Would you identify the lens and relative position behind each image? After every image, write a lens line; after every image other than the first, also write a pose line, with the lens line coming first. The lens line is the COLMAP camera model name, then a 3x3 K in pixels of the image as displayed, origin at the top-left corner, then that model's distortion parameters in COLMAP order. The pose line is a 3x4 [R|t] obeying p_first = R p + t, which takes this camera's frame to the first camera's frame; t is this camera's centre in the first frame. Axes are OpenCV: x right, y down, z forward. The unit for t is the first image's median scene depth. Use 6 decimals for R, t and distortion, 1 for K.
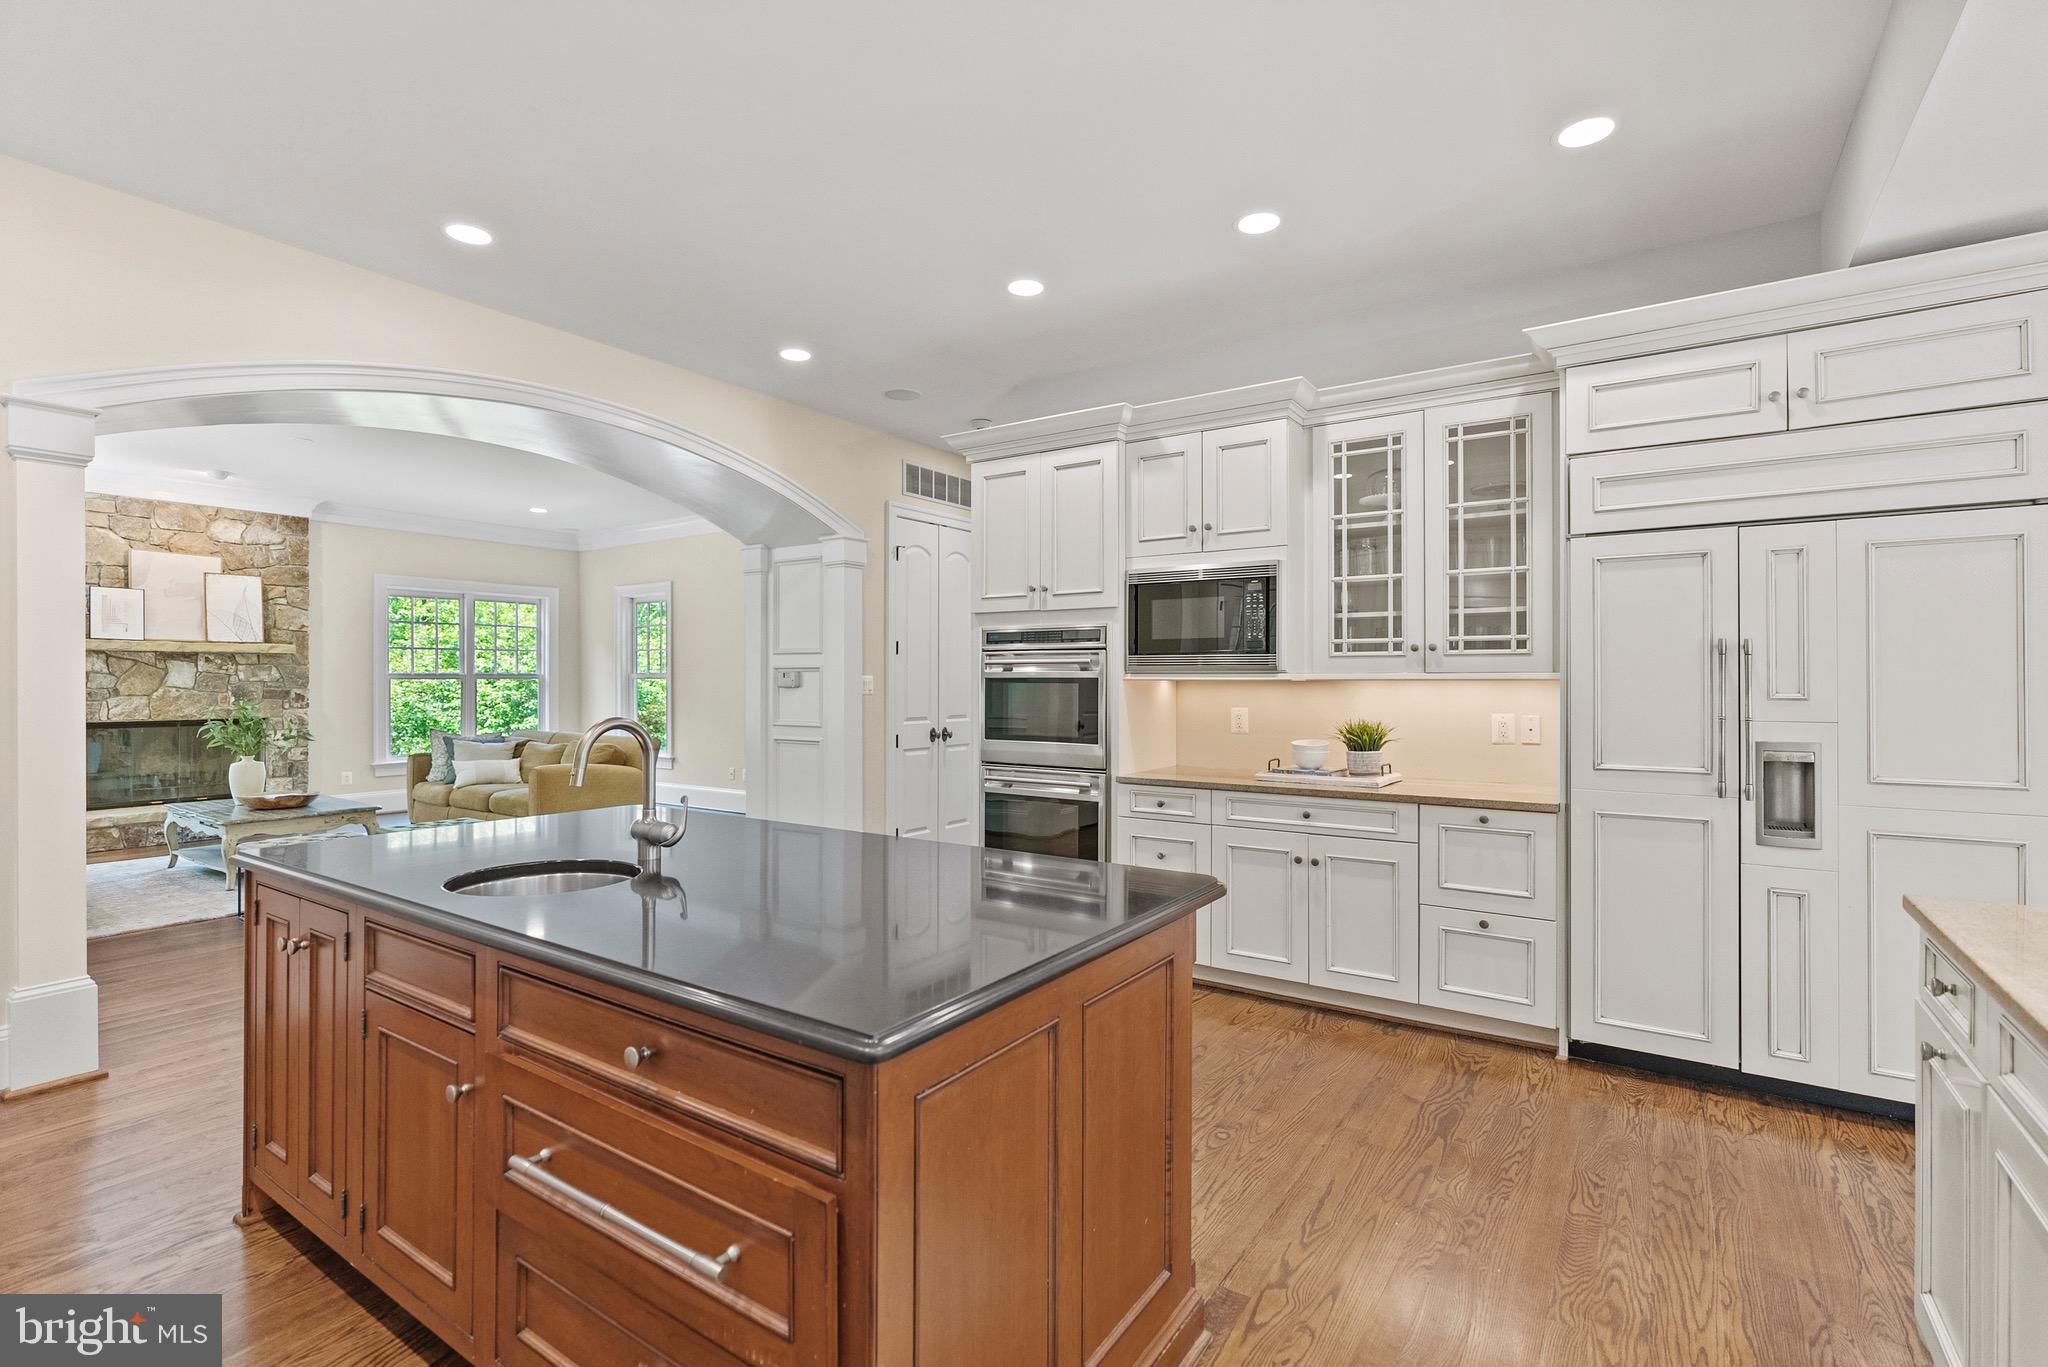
lens RADIAL K [[945.0, 0, 1031.8], [0, 945.0, 666.7], [0, 0, 1]] dist [-0.009108, 0.000330]
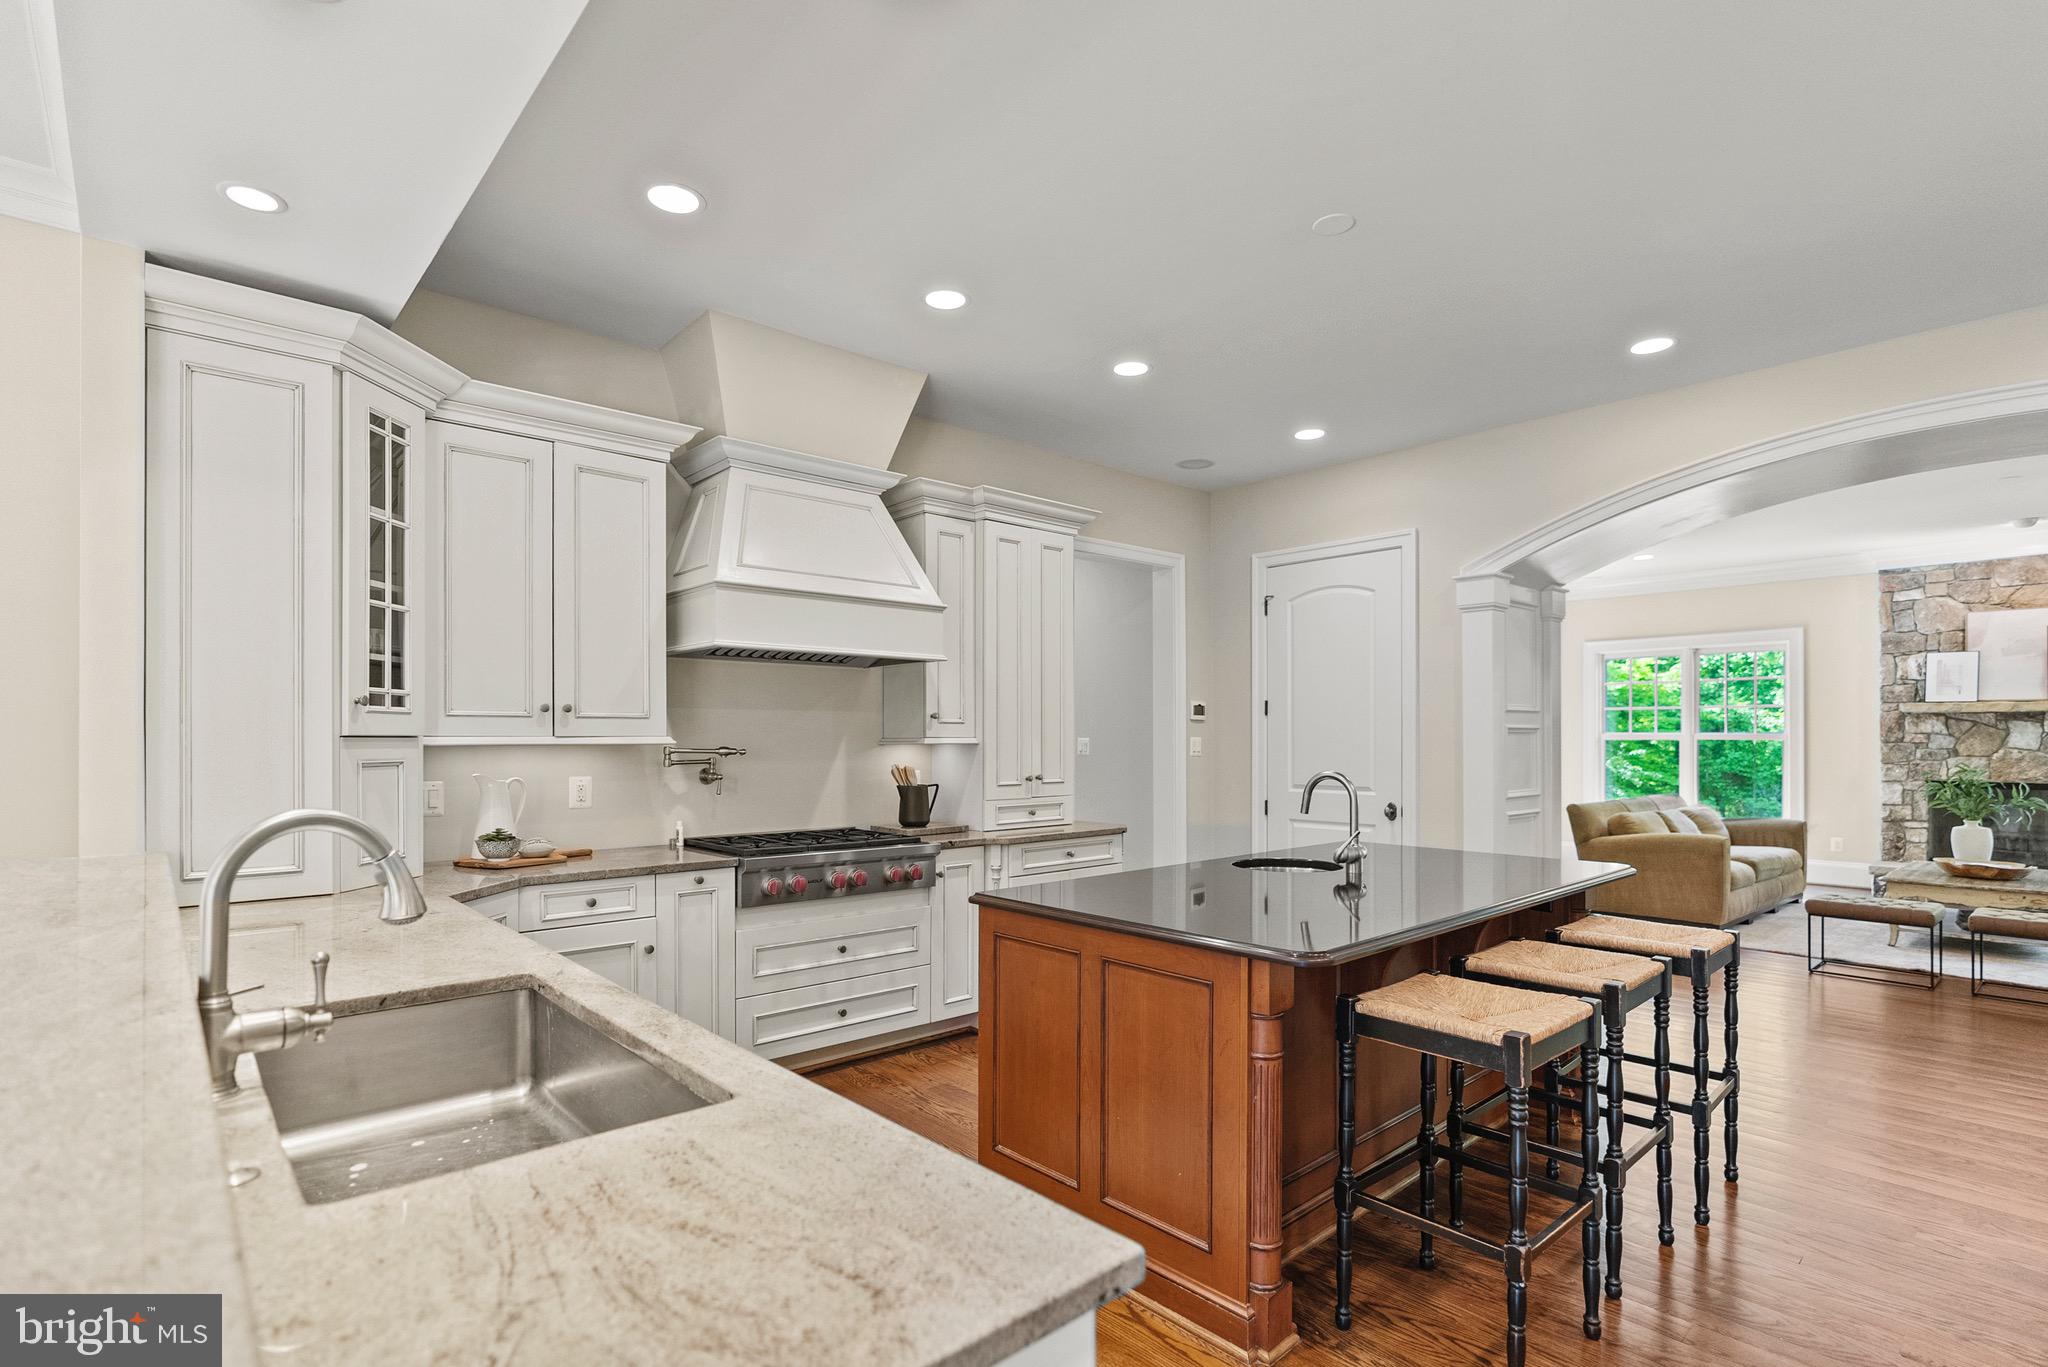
lens RADIAL K [[984.2, 0, 1016.5], [0, 984.2, 731.8], [0, 0, 1]] dist [-0.004232, 0.000767]
pose [[-0.252305, -0.004861, -0.967636, 0.331959], [0.012012, 0.999895, -0.008155, 0.000619], [0.967573, -0.013681, -0.252220, 0.264668]]
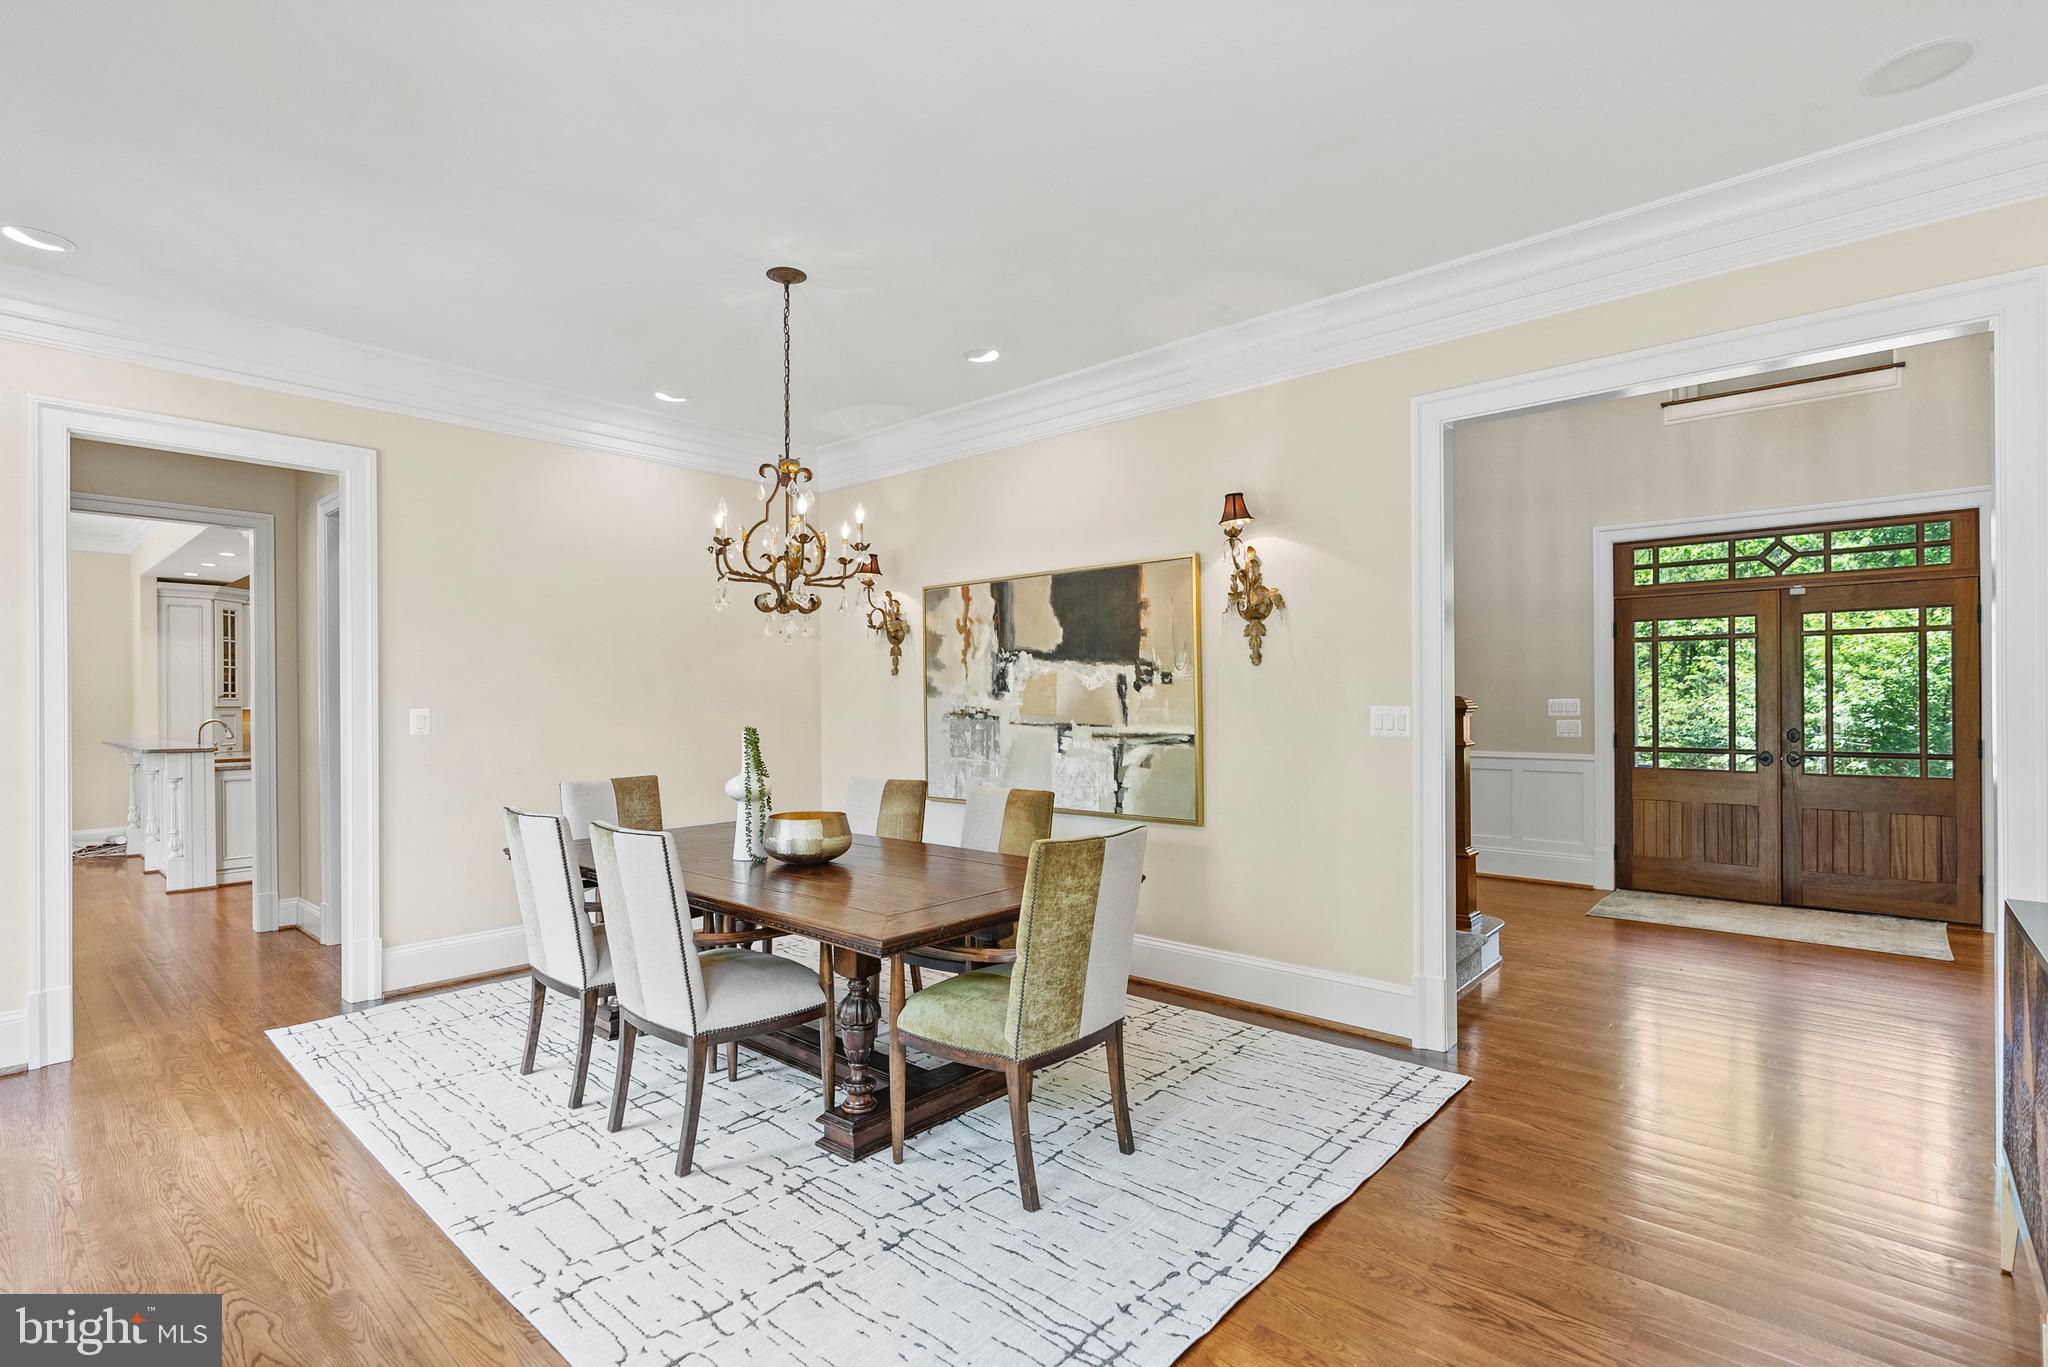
lens RADIAL K [[950.7, 0, 1025.2], [0, 950.7, 695.5], [0, 0, 1]] dist [-0.013291, 0.000240]
pose [[-0.130829, -0.002305, -0.991402, 1.110116], [0.020081, 0.999786, -0.004975, 0.008486], [0.991202, -0.020559, -0.130755, 1.125402]]
